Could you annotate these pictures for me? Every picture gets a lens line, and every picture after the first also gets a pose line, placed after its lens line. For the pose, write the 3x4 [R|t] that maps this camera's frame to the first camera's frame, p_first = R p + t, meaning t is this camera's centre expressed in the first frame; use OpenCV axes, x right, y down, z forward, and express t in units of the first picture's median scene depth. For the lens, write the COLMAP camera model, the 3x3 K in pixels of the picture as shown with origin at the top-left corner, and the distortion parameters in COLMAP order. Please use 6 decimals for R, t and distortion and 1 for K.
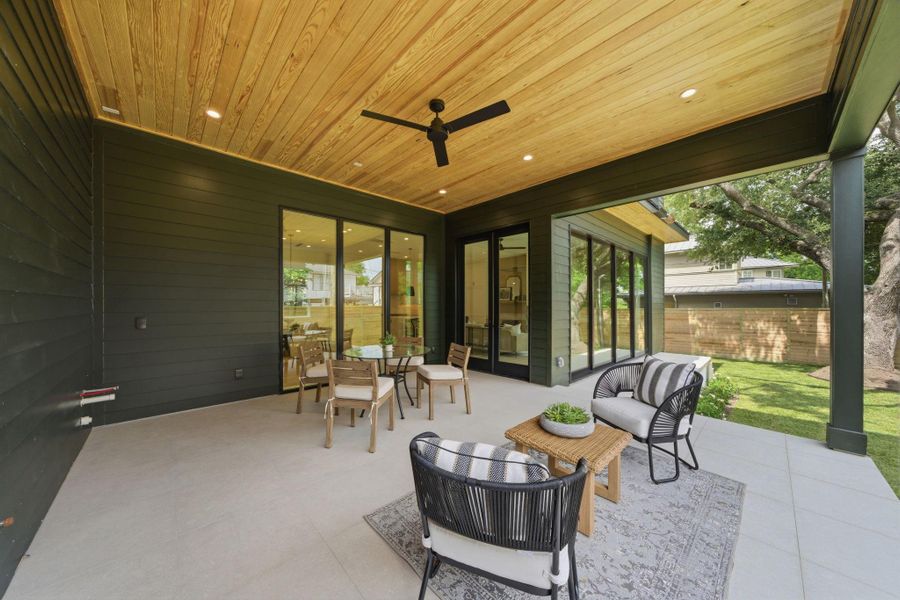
lens RADIAL K [[303.1, 0, 446.6], [0, 303.1, 303.3], [0, 0, 1]] dist [0.000135, 0.000100]
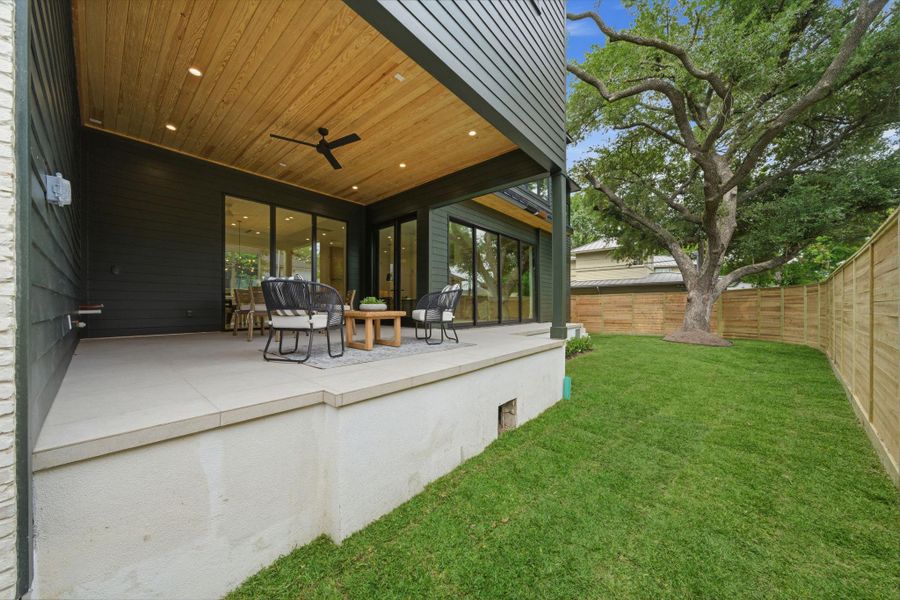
lens RADIAL K [[303.1, 0, 446.6], [0, 303.1, 303.3], [0, 0, 1]] dist [0.000135, 0.000100]
pose [[0.995031, 0.000258, 0.099570, 0.414722], [-0.000068, 0.999998, -0.001912, 0.234180], [-0.099570, 0.001896, 0.995029, -0.594762]]
